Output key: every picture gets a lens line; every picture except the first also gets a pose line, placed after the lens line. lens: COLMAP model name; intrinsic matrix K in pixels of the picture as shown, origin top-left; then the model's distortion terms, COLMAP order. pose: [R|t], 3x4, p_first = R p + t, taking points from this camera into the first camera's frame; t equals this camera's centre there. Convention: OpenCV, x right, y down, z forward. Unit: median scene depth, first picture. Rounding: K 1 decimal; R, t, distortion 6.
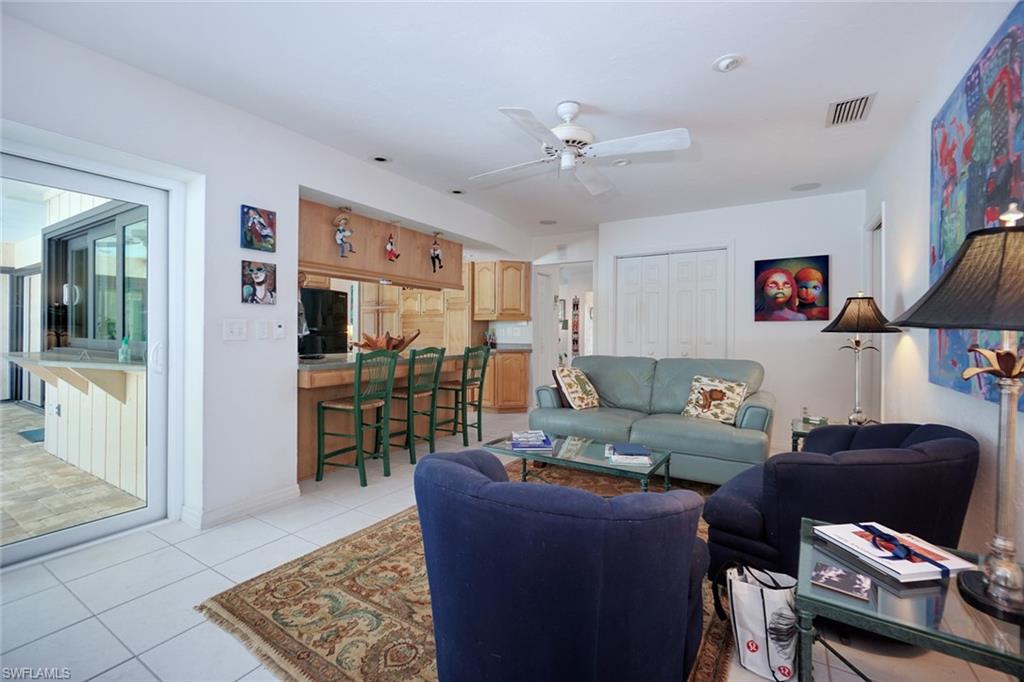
lens RADIAL K [[438.5, 0, 510.6], [0, 438.5, 336.5], [0, 0, 1]] dist [-0.000185, -0.000009]
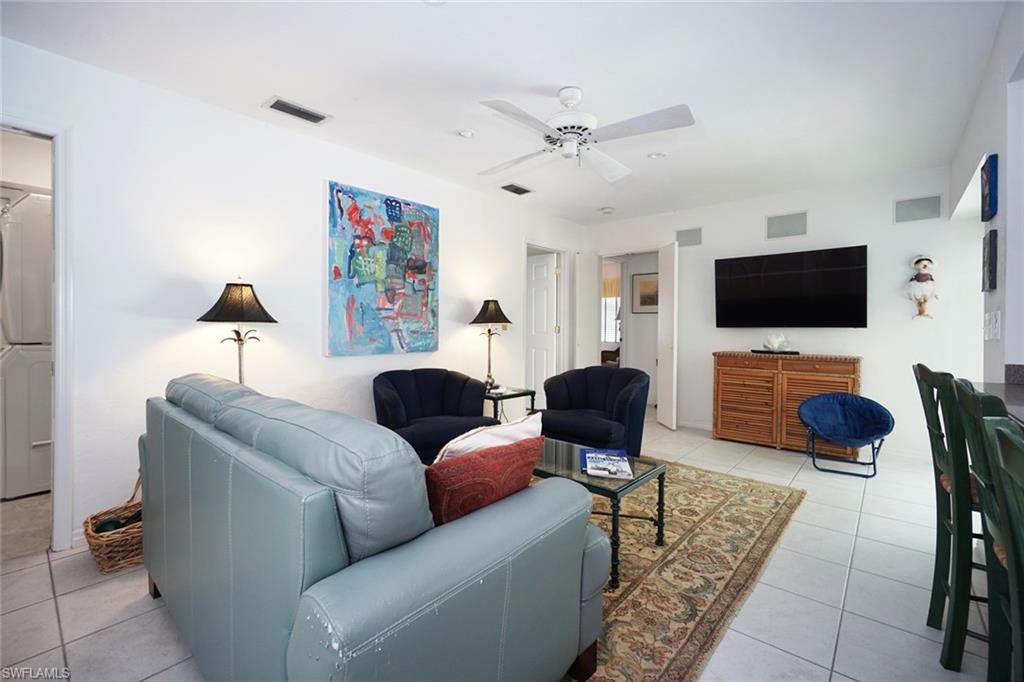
lens RADIAL K [[438.5, 0, 512.8], [0, 438.5, 334.9], [0, 0, 1]] dist [-0.000185, -0.000009]
pose [[-0.986147, -0.011633, 0.165466, 0.110894], [-0.008686, 0.999791, 0.018522, -0.005463], [-0.165647, 0.016829, -0.986042, 2.501686]]
